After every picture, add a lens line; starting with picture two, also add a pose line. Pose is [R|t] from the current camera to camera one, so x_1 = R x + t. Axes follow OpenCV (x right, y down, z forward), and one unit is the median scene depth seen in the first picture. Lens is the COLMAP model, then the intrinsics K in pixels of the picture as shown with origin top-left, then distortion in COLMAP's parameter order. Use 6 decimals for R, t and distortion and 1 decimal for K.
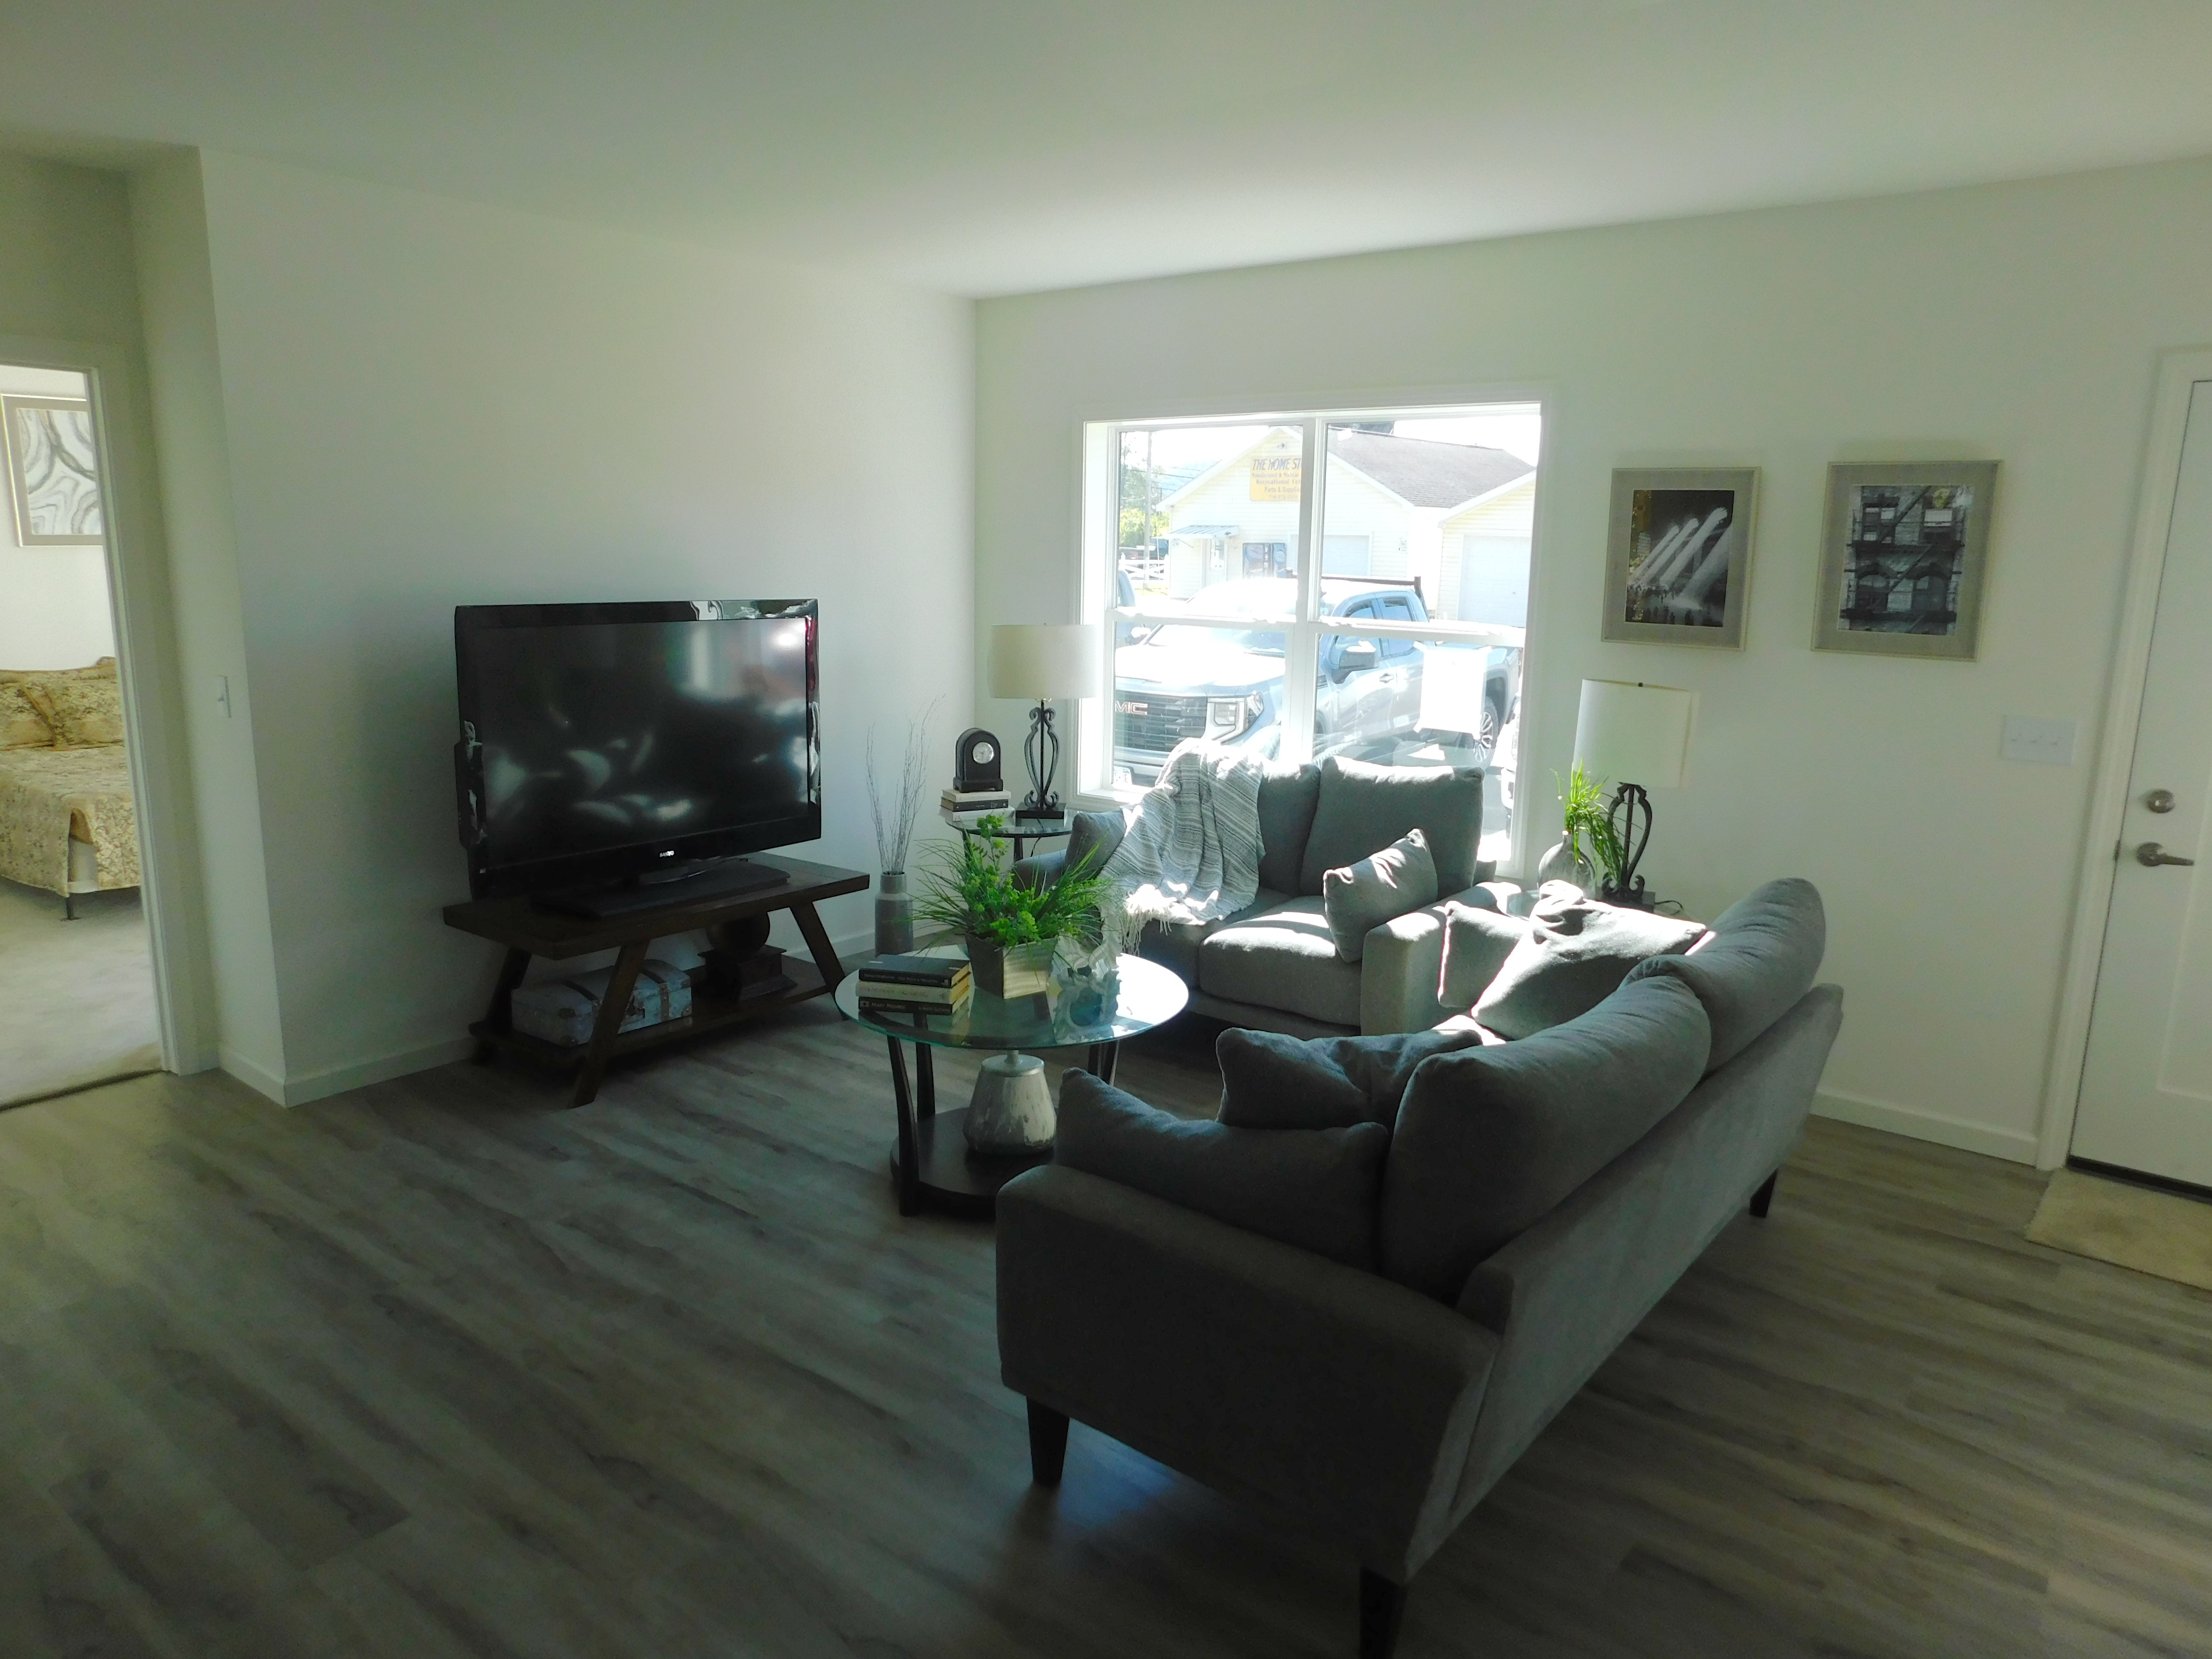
lens RADIAL K [[1486.7, 0, 1112.6], [0, 1486.7, 827.5], [0, 0, 1]] dist [-0.010822, 0.011671]
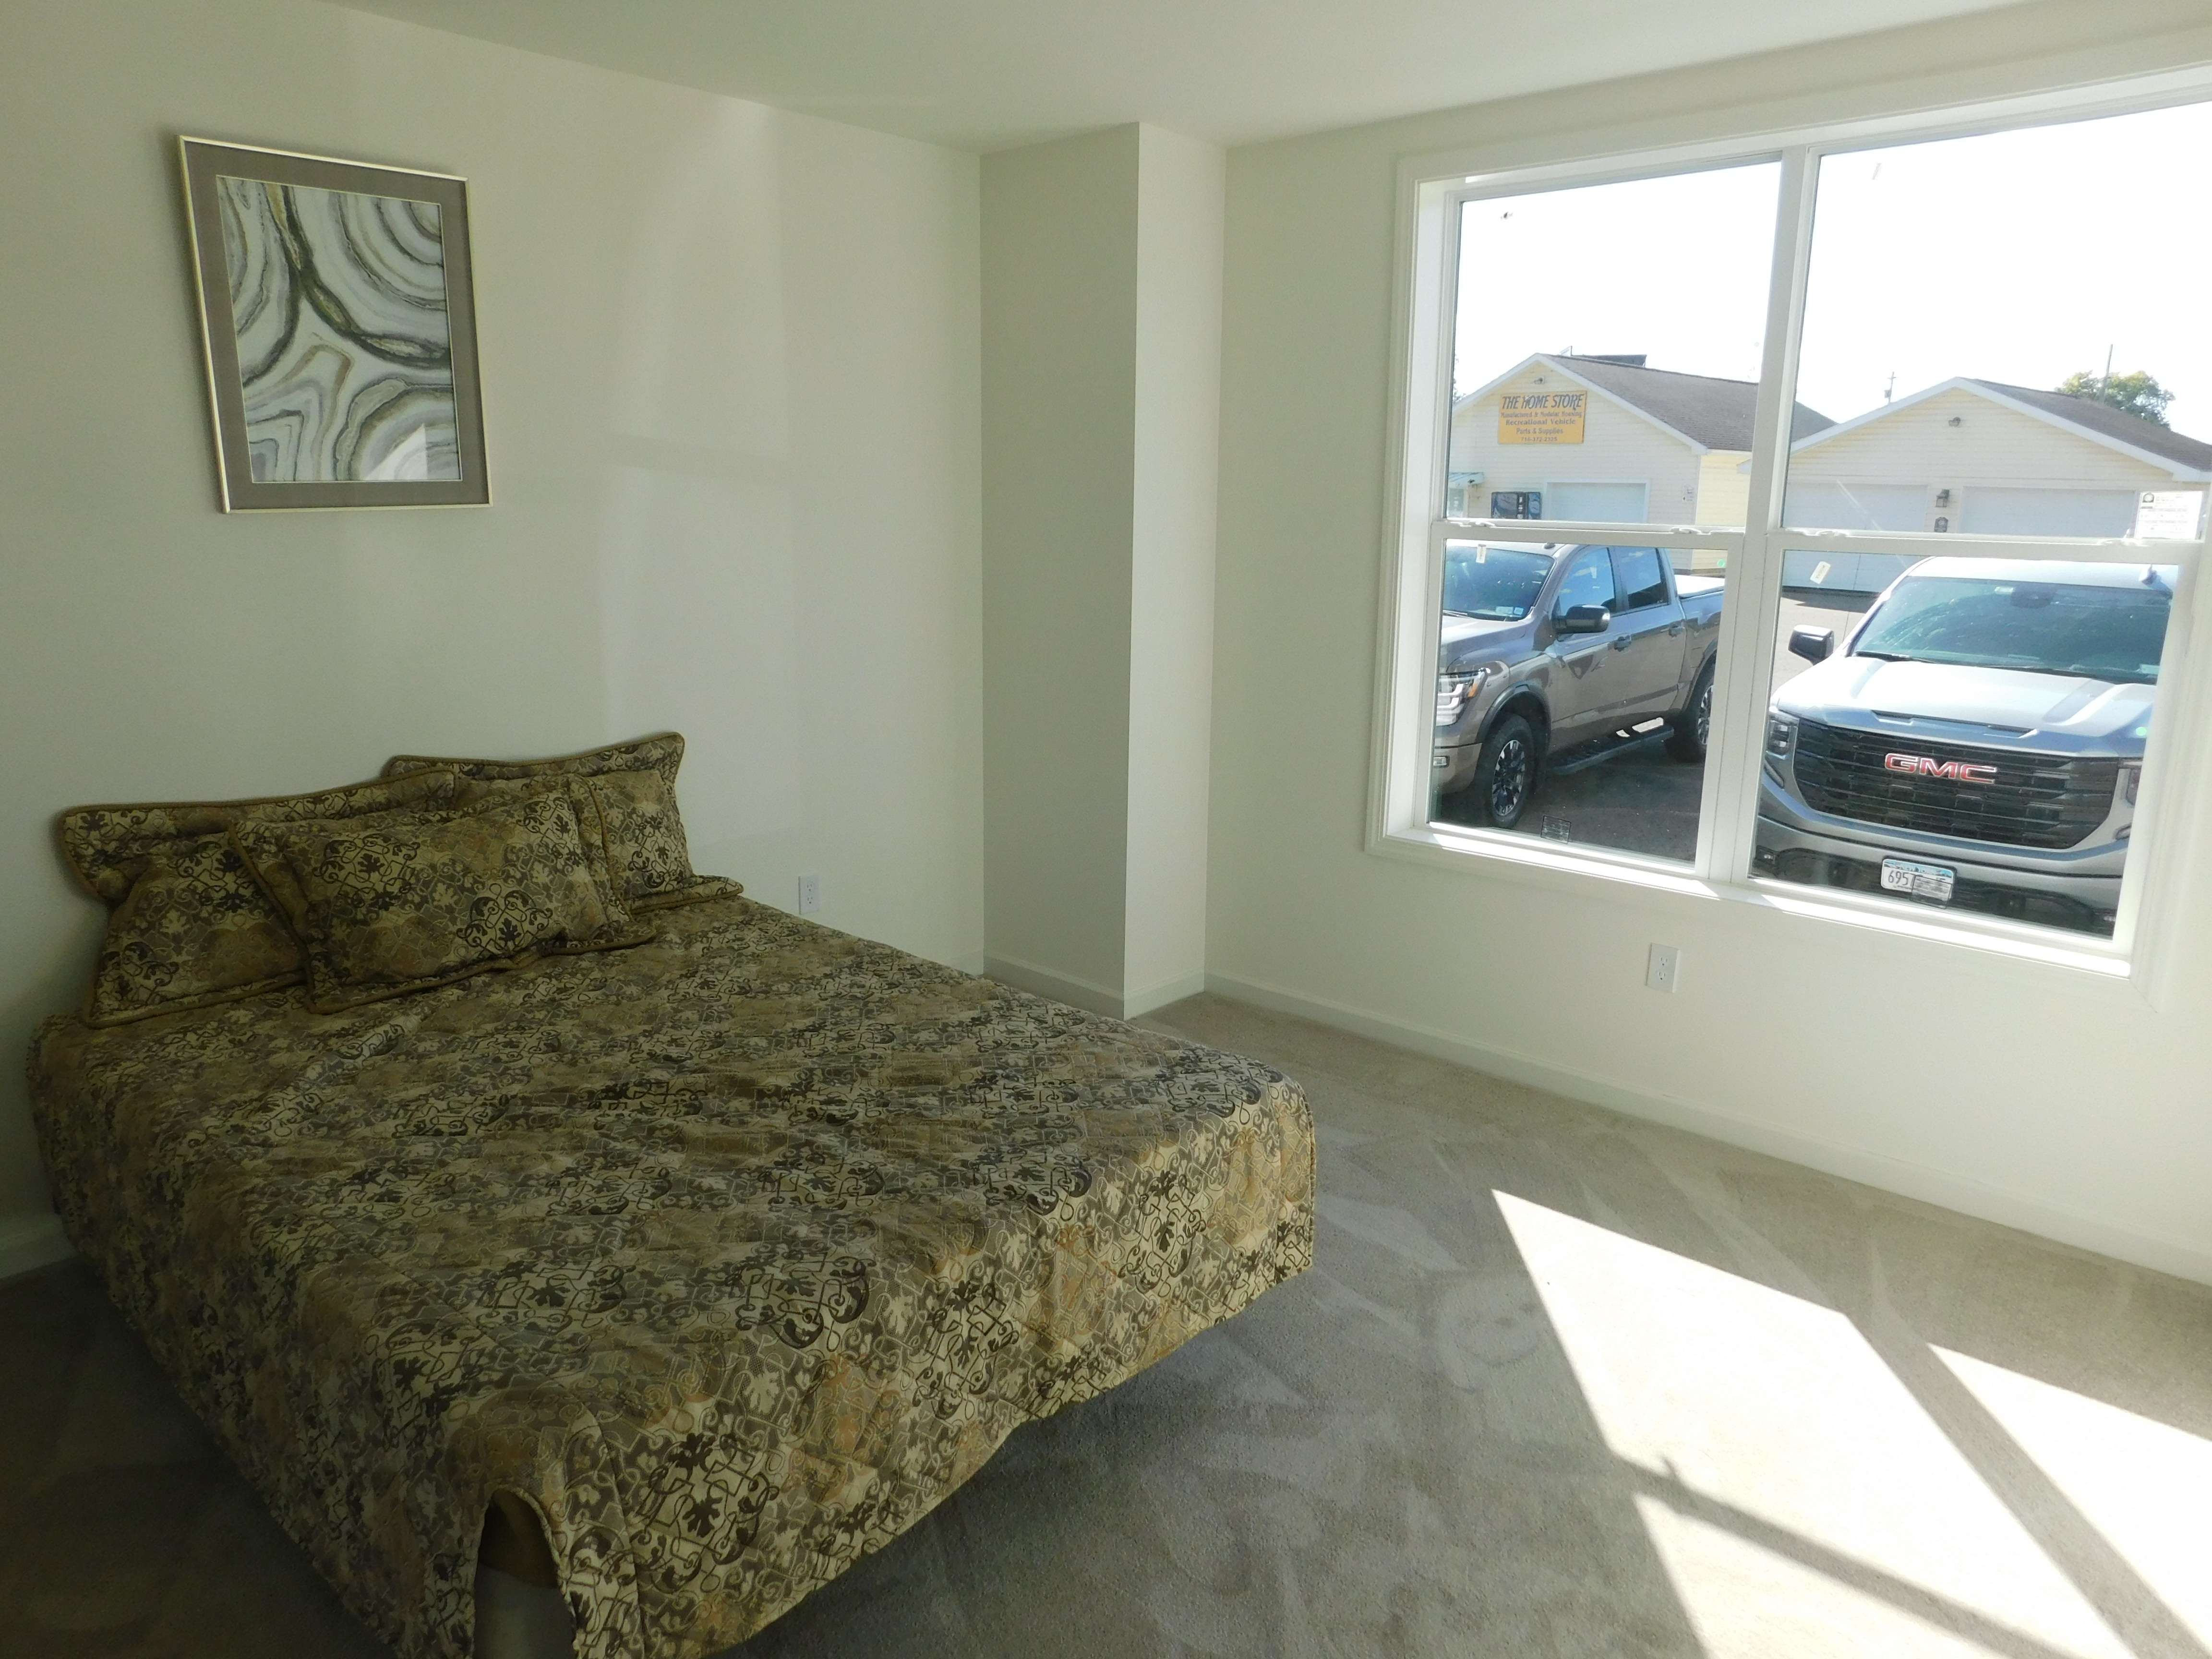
lens RADIAL K [[1486.7, 0, 1101.1], [0, 1486.7, 830.4], [0, 0, 1]] dist [-0.010822, 0.011671]
pose [[0.997847, 0.011227, -0.064615, -0.457513], [-0.009017, 0.999368, 0.034387, -0.115177], [0.064960, -0.033731, 0.997318, 0.589321]]
